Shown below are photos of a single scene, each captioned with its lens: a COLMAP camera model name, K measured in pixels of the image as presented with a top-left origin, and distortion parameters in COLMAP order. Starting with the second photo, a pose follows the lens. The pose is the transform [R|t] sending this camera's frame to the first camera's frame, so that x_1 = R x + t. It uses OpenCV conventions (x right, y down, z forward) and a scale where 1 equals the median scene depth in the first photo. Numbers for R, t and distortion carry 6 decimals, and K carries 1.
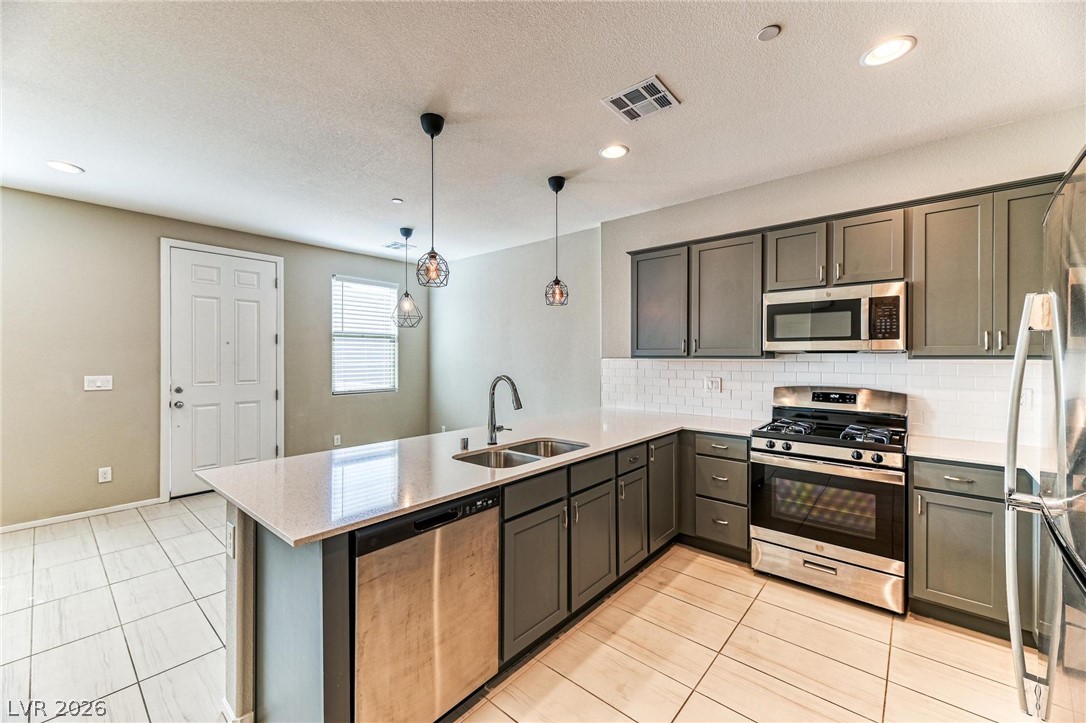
lens RADIAL K [[442.9, 0, 542.6], [0, 442.9, 356.8], [0, 0, 1]] dist [0.022231, 0.000033]
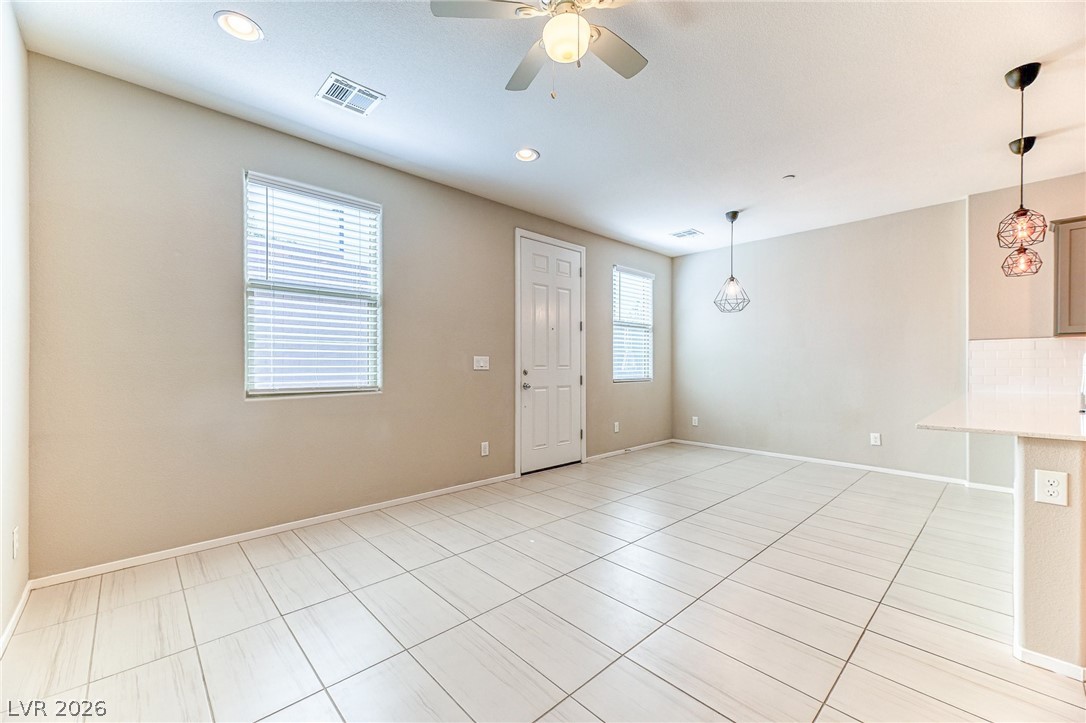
lens RADIAL K [[434.1, 0, 540.1], [0, 434.1, 366.1], [0, 0, 1]] dist [0.012211, -0.000004]
pose [[0.995983, 0.000550, -0.089540, -0.697936], [-0.000135, 0.999989, 0.004637, 0.055802], [0.089541, -0.004606, 0.995972, -0.012905]]
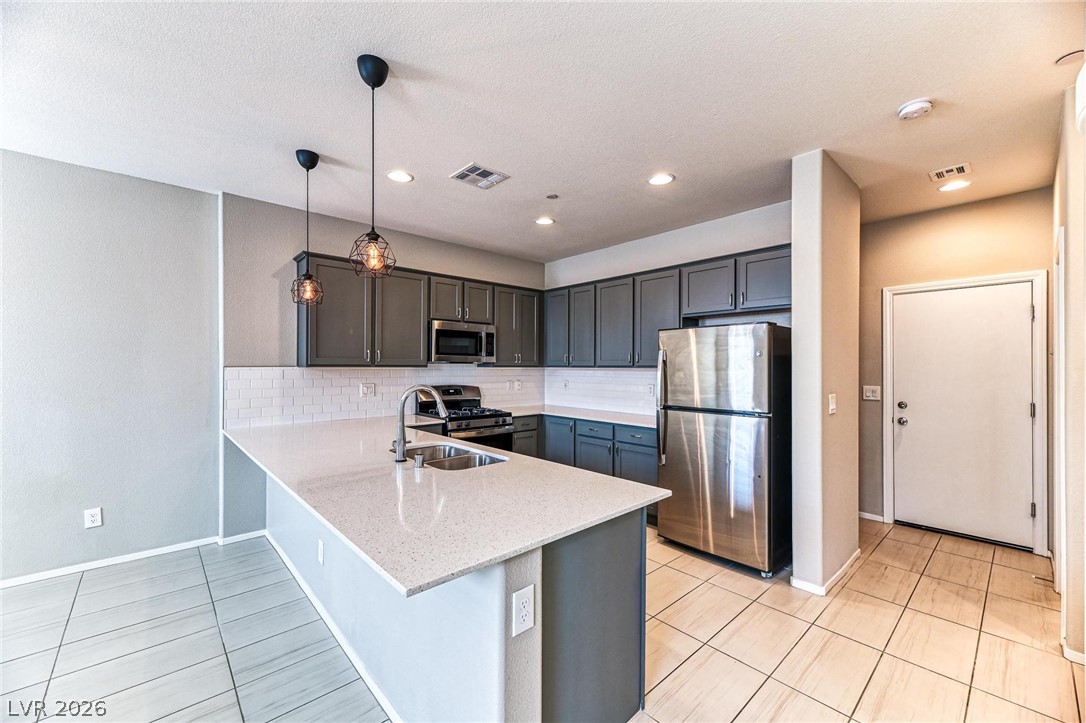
lens RADIAL K [[434.1, 0, 540.1], [0, 434.1, 366.1], [0, 0, 1]] dist [0.012211, -0.000004]
pose [[0.109258, -0.000204, 0.994013, -0.577641], [-0.004457, 0.999990, 0.000696, -0.000573], [-0.994003, -0.004506, 0.109256, 0.367856]]
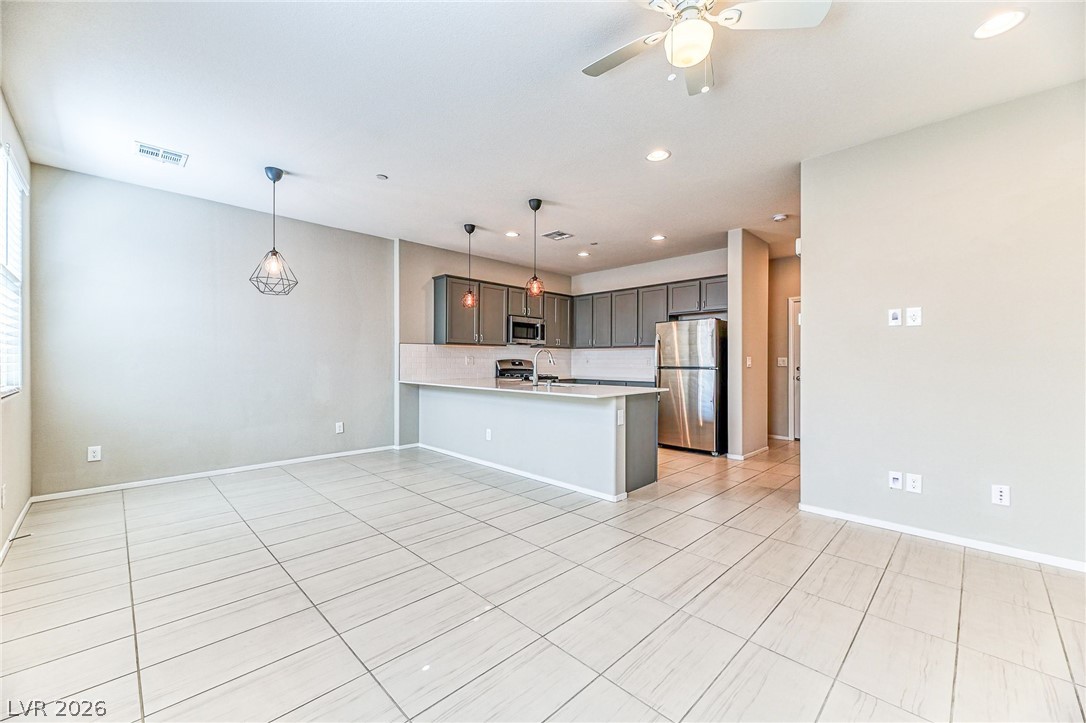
lens RADIAL K [[434.1, 0, 540.1], [0, 434.1, 366.1], [0, 0, 1]] dist [0.012211, -0.000004]
pose [[0.060780, -0.010240, 0.998099, -1.135532], [-0.004175, 0.999936, 0.010513, 0.055867], [-0.998142, -0.004806, 0.060733, 0.515177]]
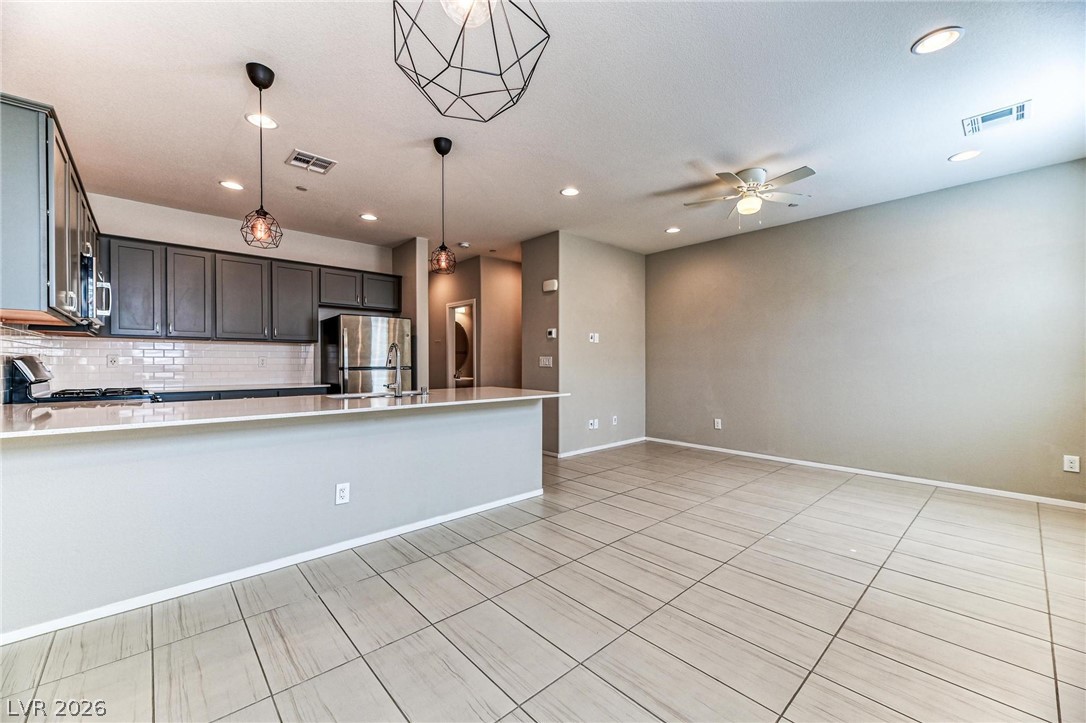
lens RADIAL K [[434.1, 0, 540.1], [0, 434.1, 366.1], [0, 0, 1]] dist [0.012211, -0.000004]
pose [[-0.994939, -0.001905, 0.100466, -0.384379], [-0.001041, 0.999962, 0.008651, 0.057009], [-0.100478, 0.008503, -0.994903, 1.295106]]
